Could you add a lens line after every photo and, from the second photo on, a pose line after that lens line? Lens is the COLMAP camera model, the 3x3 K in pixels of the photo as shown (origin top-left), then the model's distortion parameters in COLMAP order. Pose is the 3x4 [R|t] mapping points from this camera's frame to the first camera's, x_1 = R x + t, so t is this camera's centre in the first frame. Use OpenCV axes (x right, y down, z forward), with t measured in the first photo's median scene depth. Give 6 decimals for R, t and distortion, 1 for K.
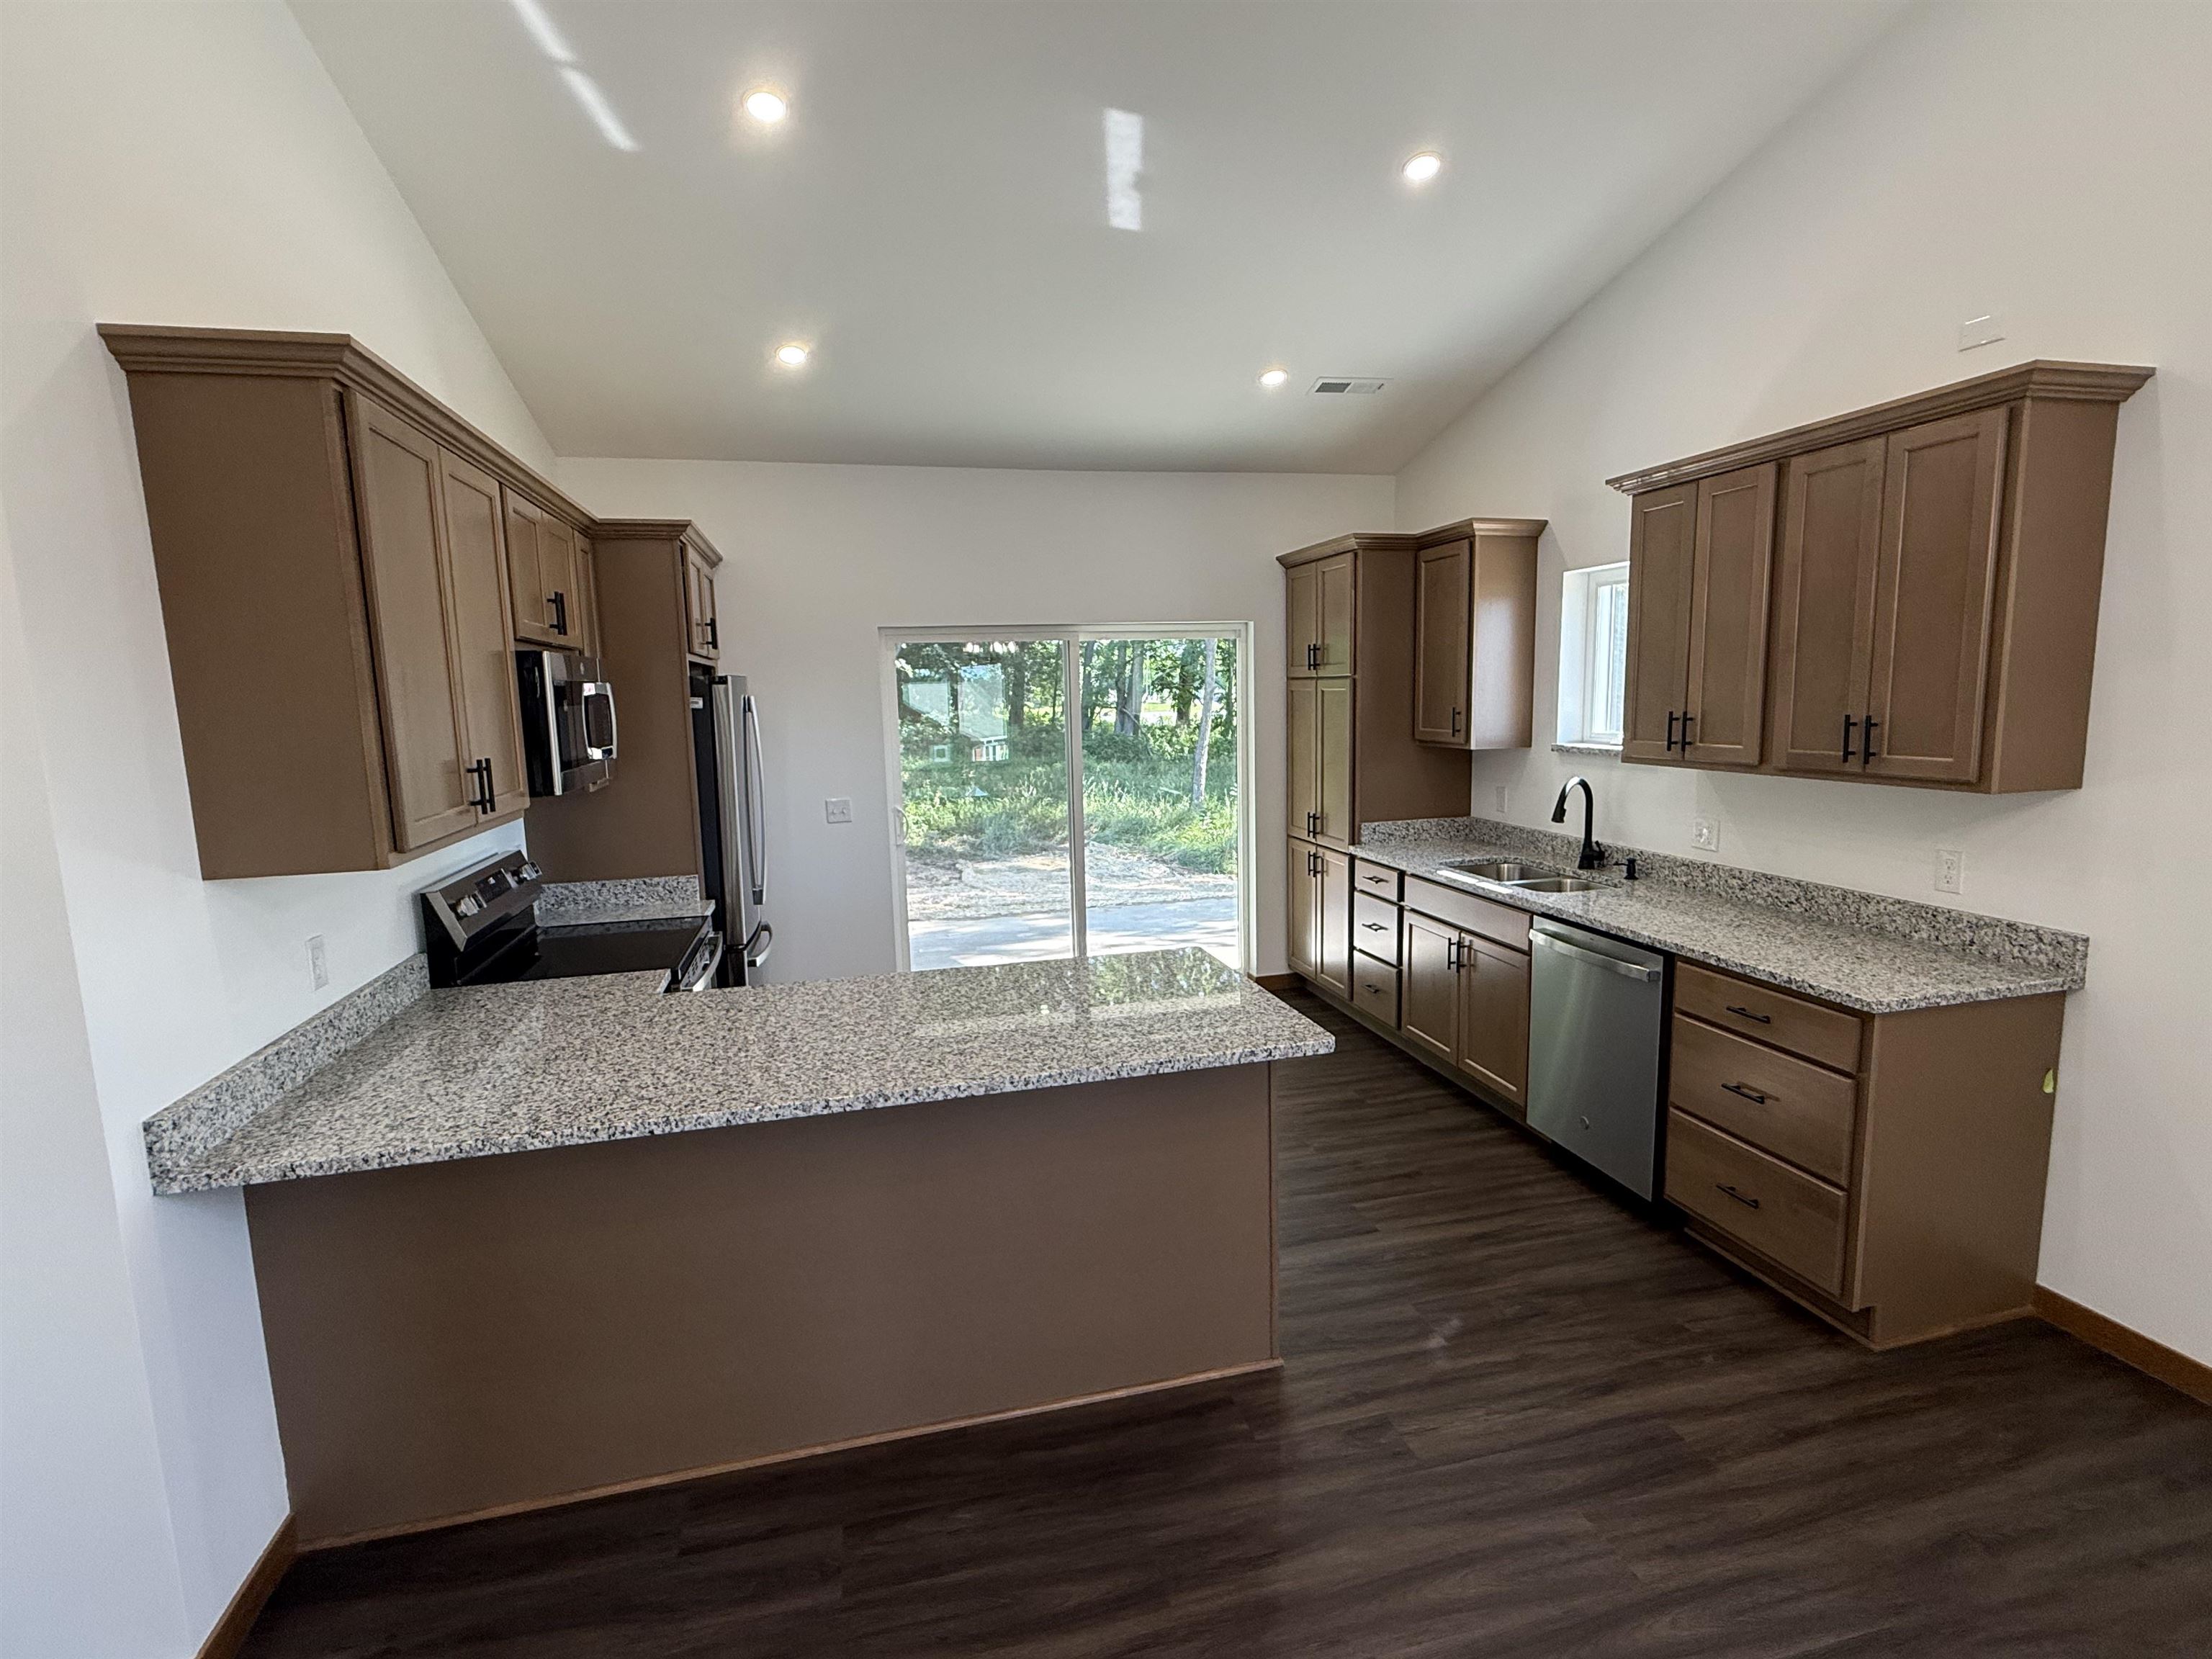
lens RADIAL K [[1055.2, 0, 1106.0], [0, 1055.2, 829.5], [0, 0, 1]] dist [-0.000191, 0.000178]
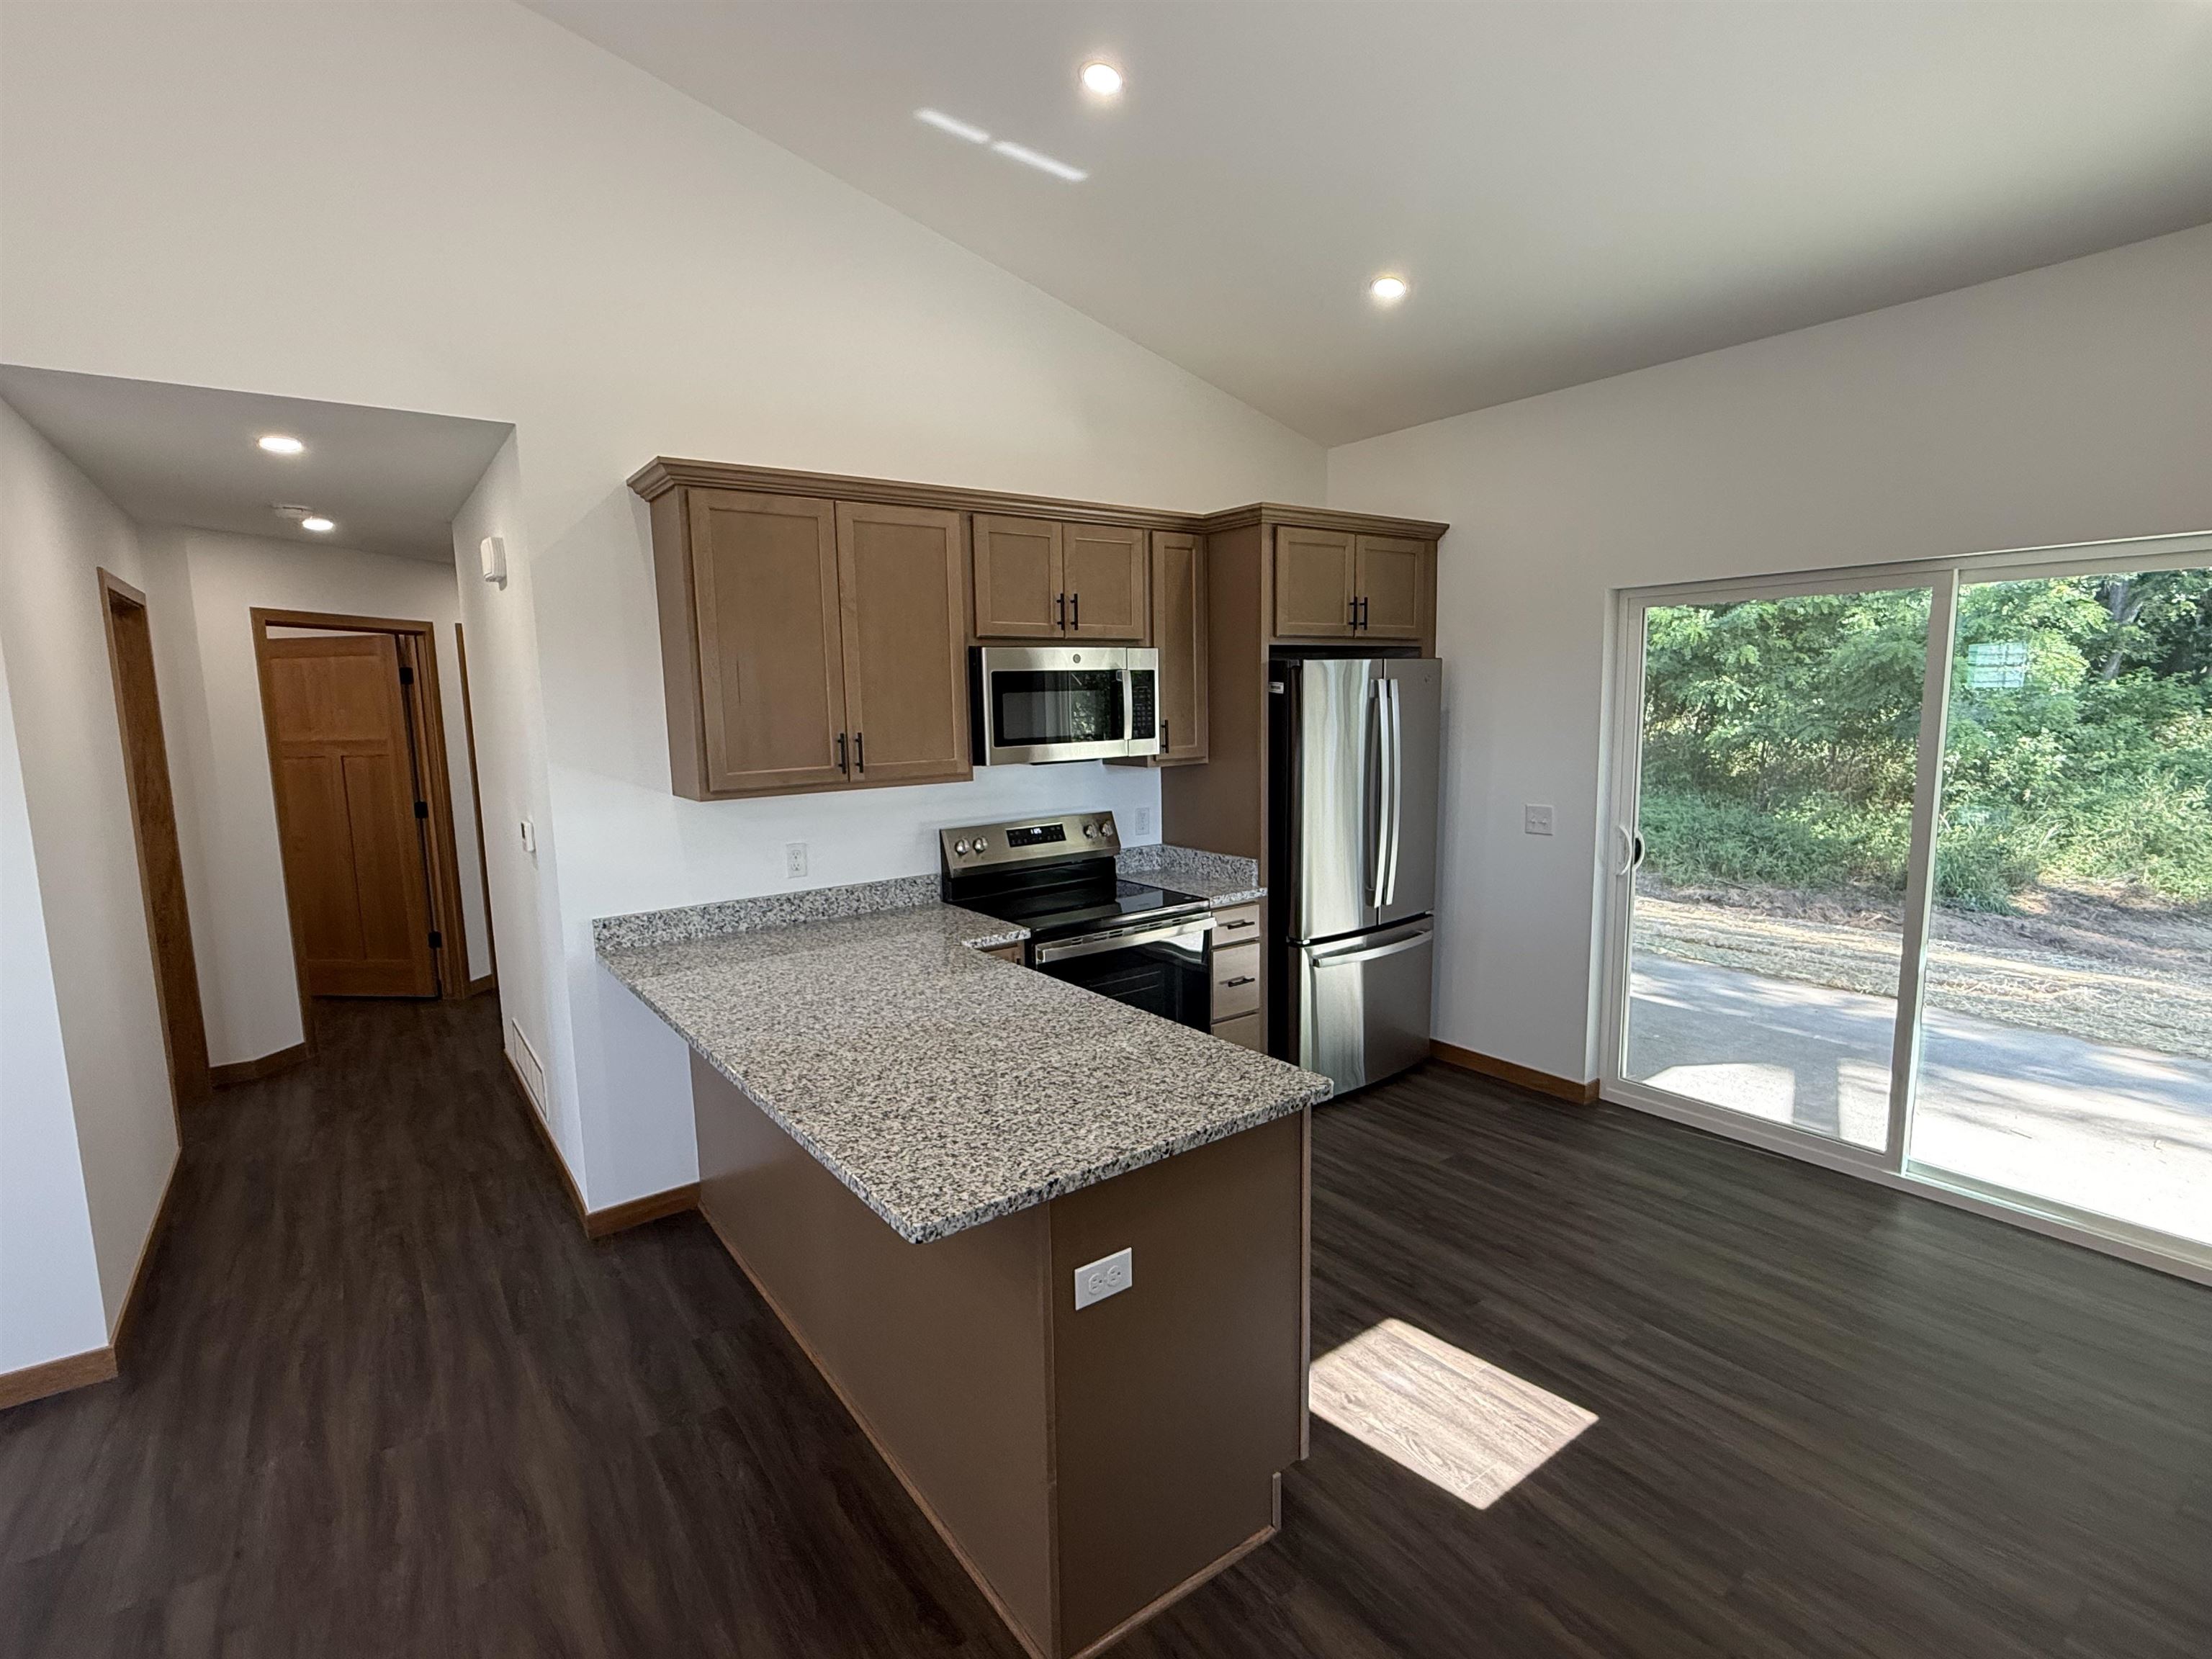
lens RADIAL K [[1055.2, 0, 1106.0], [0, 1055.2, 829.5], [0, 0, 1]] dist [-0.000191, 0.000178]
pose [[0.373978, 0.141711, -0.916547, 0.694544], [-0.114490, 0.987752, 0.106005, -0.110066], [0.920344, 0.065291, 0.385622, 0.702085]]
